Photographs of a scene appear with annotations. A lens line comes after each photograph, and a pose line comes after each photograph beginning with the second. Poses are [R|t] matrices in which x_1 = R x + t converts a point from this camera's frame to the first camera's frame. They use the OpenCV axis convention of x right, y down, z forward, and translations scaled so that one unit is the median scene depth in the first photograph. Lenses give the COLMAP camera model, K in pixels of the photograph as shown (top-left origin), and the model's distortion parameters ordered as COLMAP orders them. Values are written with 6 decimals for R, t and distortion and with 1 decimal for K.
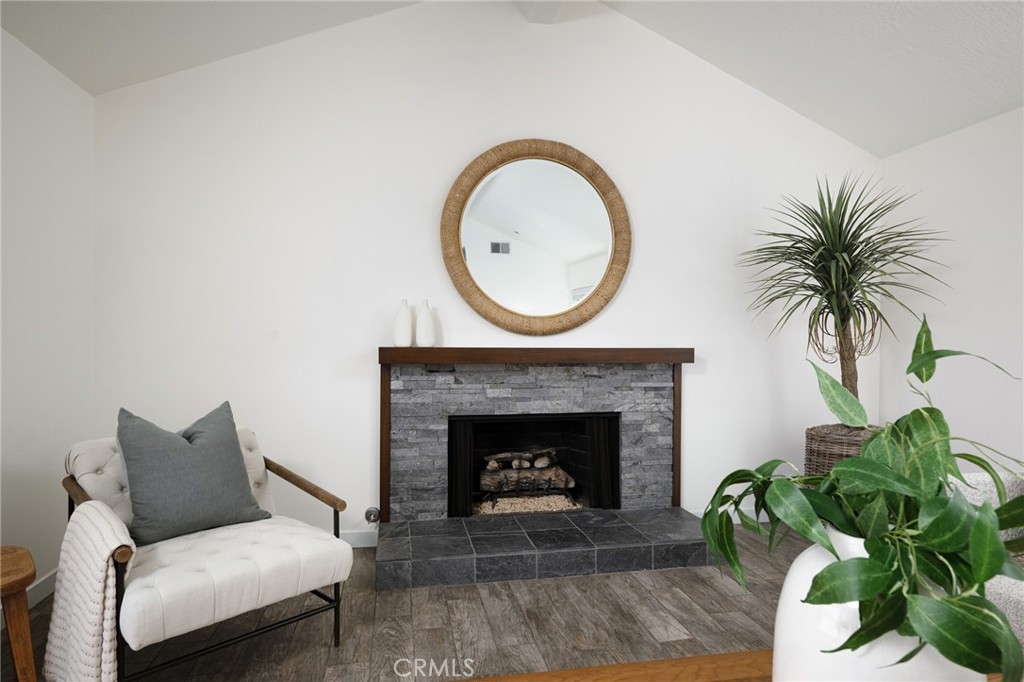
lens RADIAL K [[645.5, 0, 511.8], [0, 645.5, 342.9], [0, 0, 1]] dist [-0.005912, -0.001162]
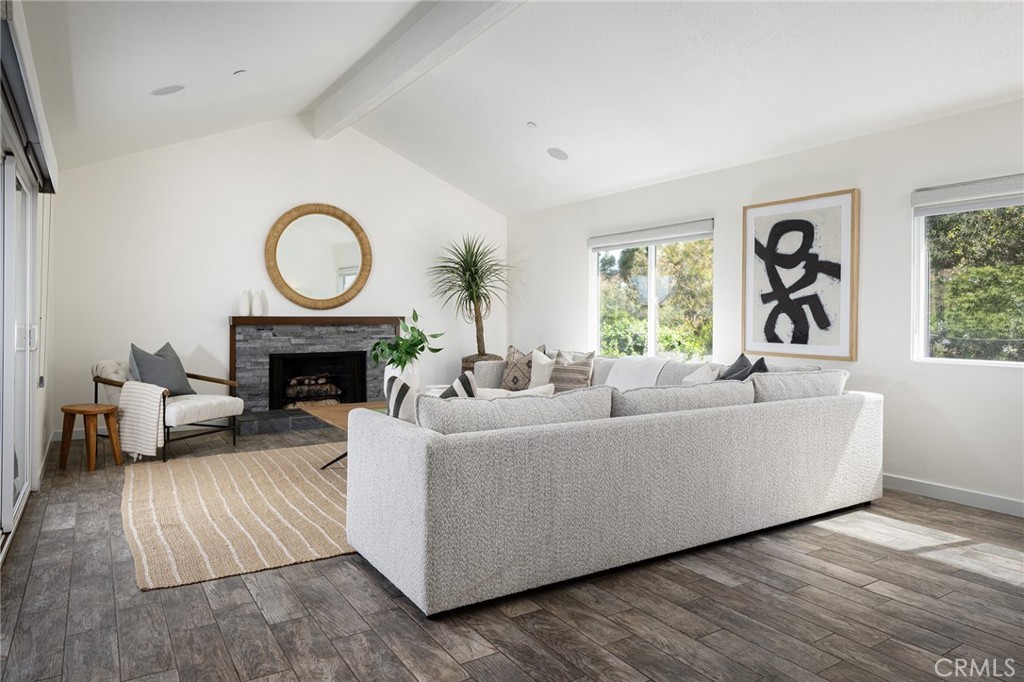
lens RADIAL K [[645.5, 0, 517.1], [0, 645.5, 315.7], [0, 0, 1]] dist [-0.005912, -0.001162]
pose [[0.936643, -0.002316, 0.350278, -0.080083], [0.000486, 0.999986, 0.005313, -0.004474], [-0.350285, -0.004806, 0.936631, -0.945820]]
